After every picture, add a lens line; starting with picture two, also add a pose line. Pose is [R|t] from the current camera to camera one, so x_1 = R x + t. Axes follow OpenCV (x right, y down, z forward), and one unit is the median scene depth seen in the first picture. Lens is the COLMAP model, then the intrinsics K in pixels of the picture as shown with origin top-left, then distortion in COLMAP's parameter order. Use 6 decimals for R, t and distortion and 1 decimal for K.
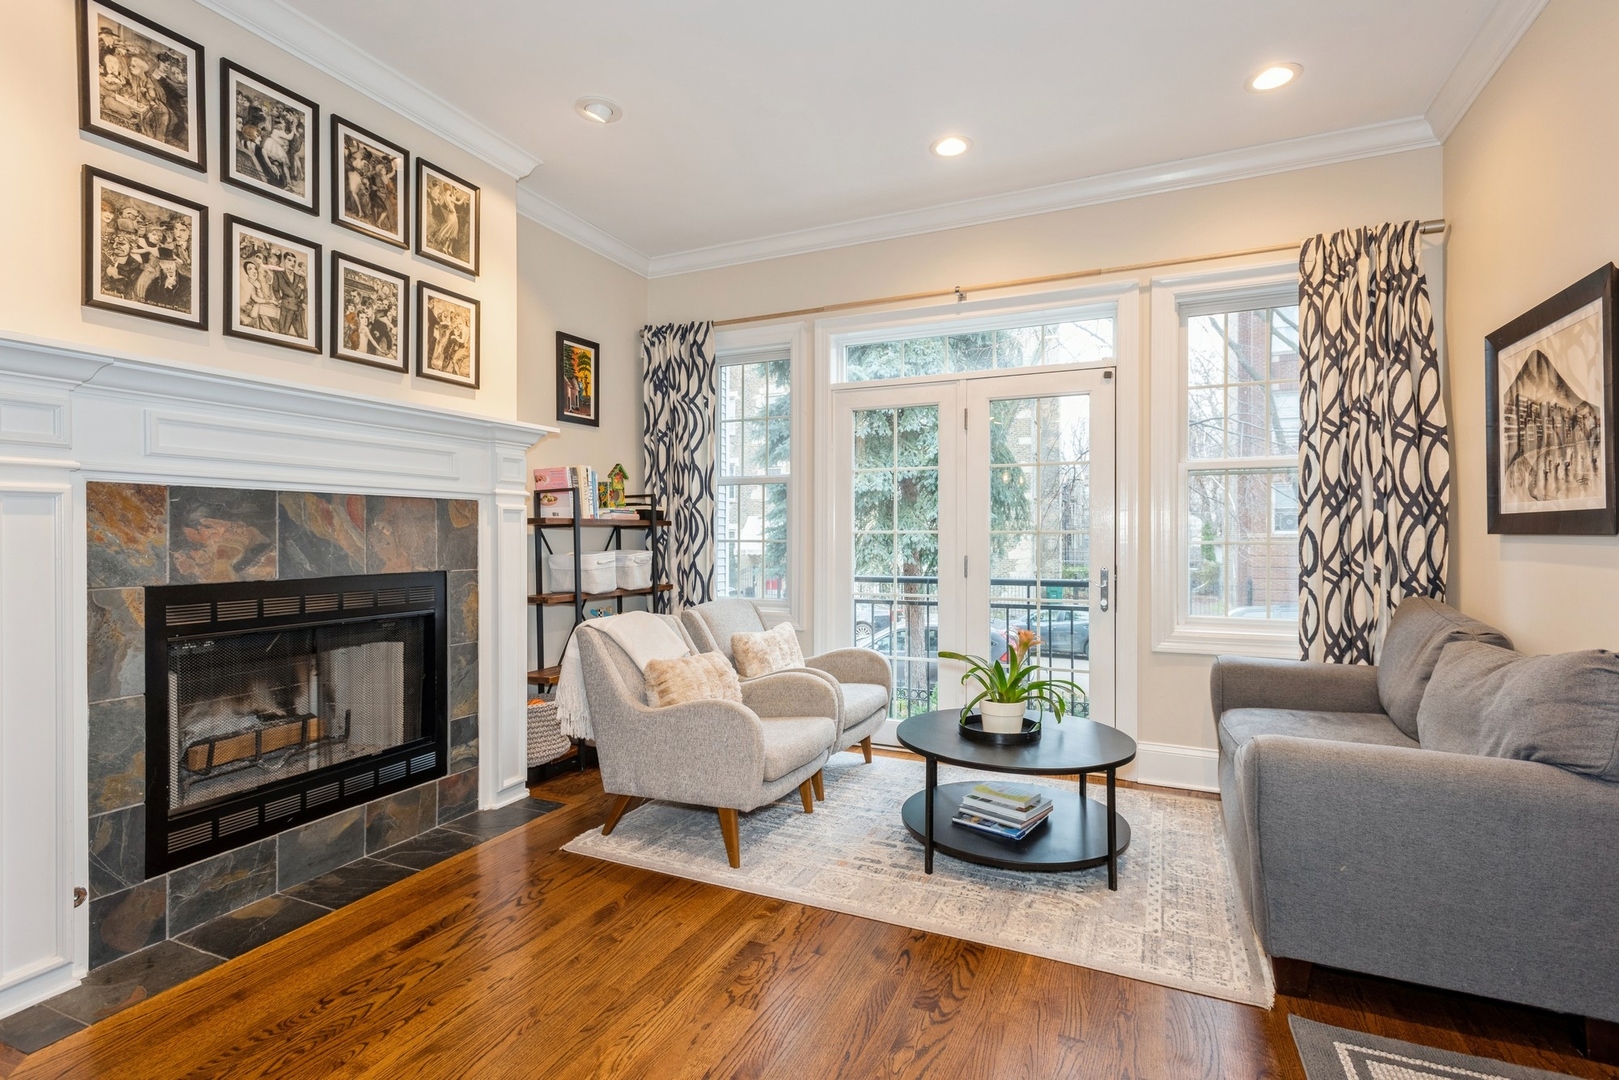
lens RADIAL K [[787.2, 0, 882.0], [0, 787.2, 538.4], [0, 0, 1]] dist [0.007051, -0.000382]
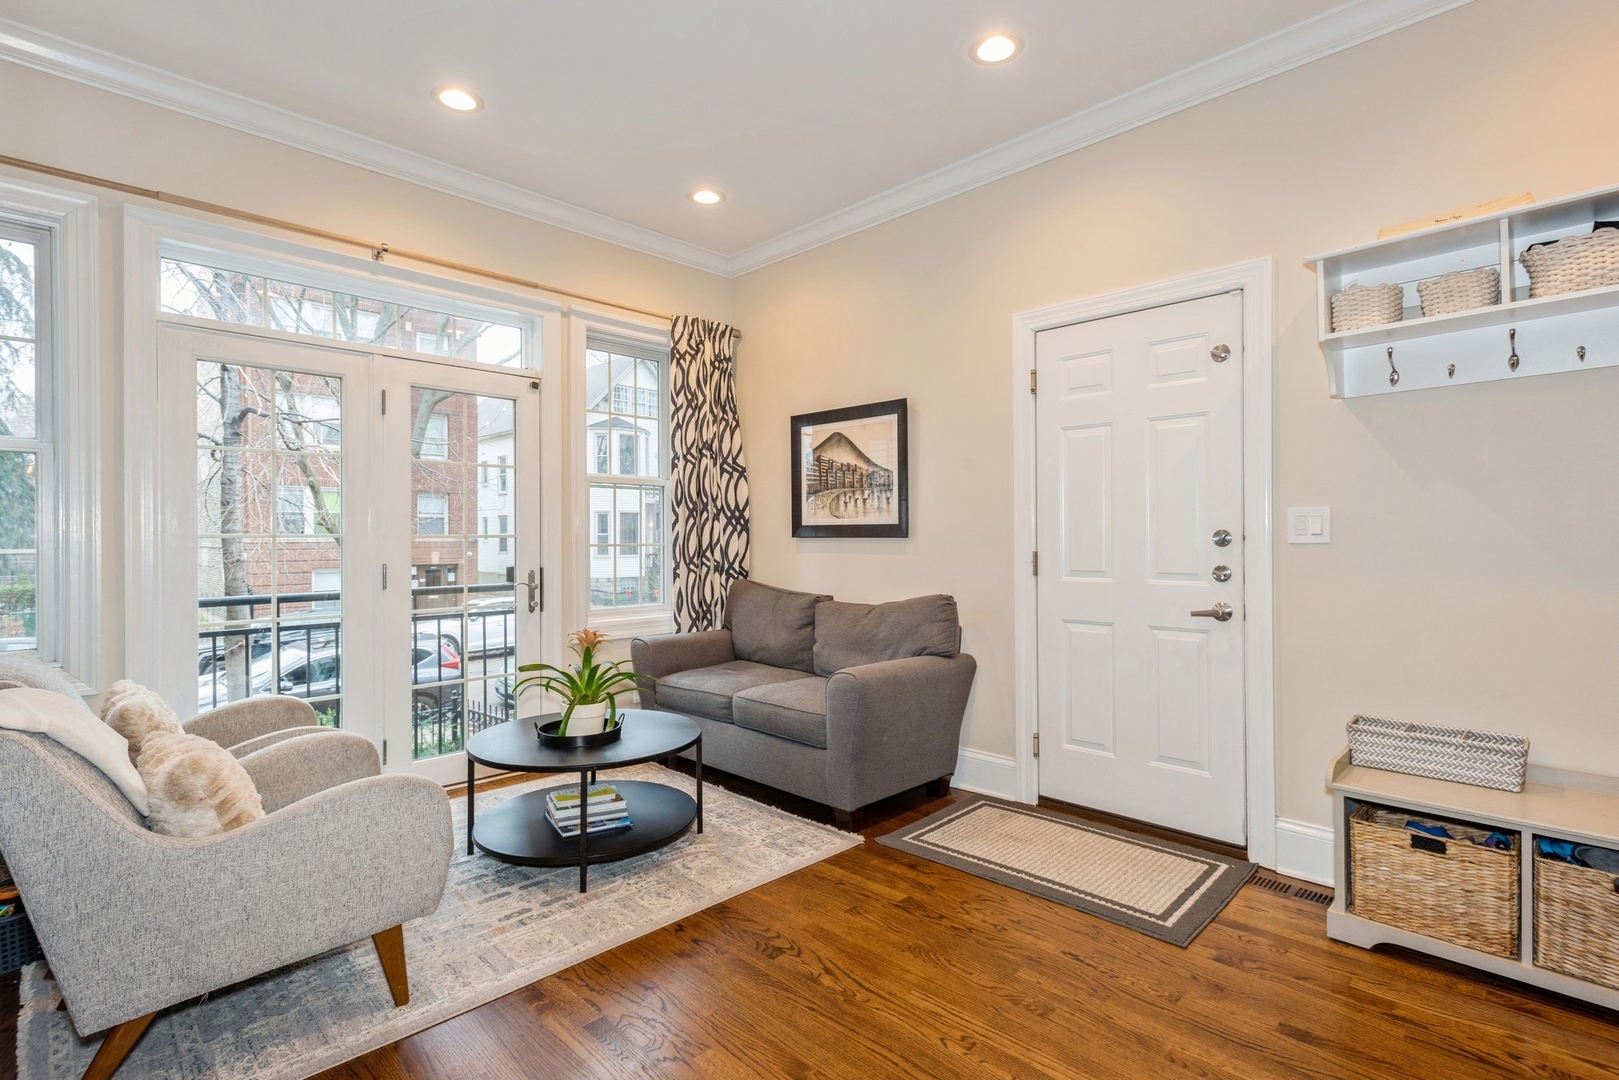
lens RADIAL K [[772.7, 0, 775.2], [0, 772.7, 540.1], [0, 0, 1]] dist [0.001517, -0.000084]
pose [[0.374944, -0.003201, 0.927042, -0.633178], [0.007564, 0.999971, 0.000394, -0.000632], [-0.927017, 0.006865, 0.374958, 0.377087]]
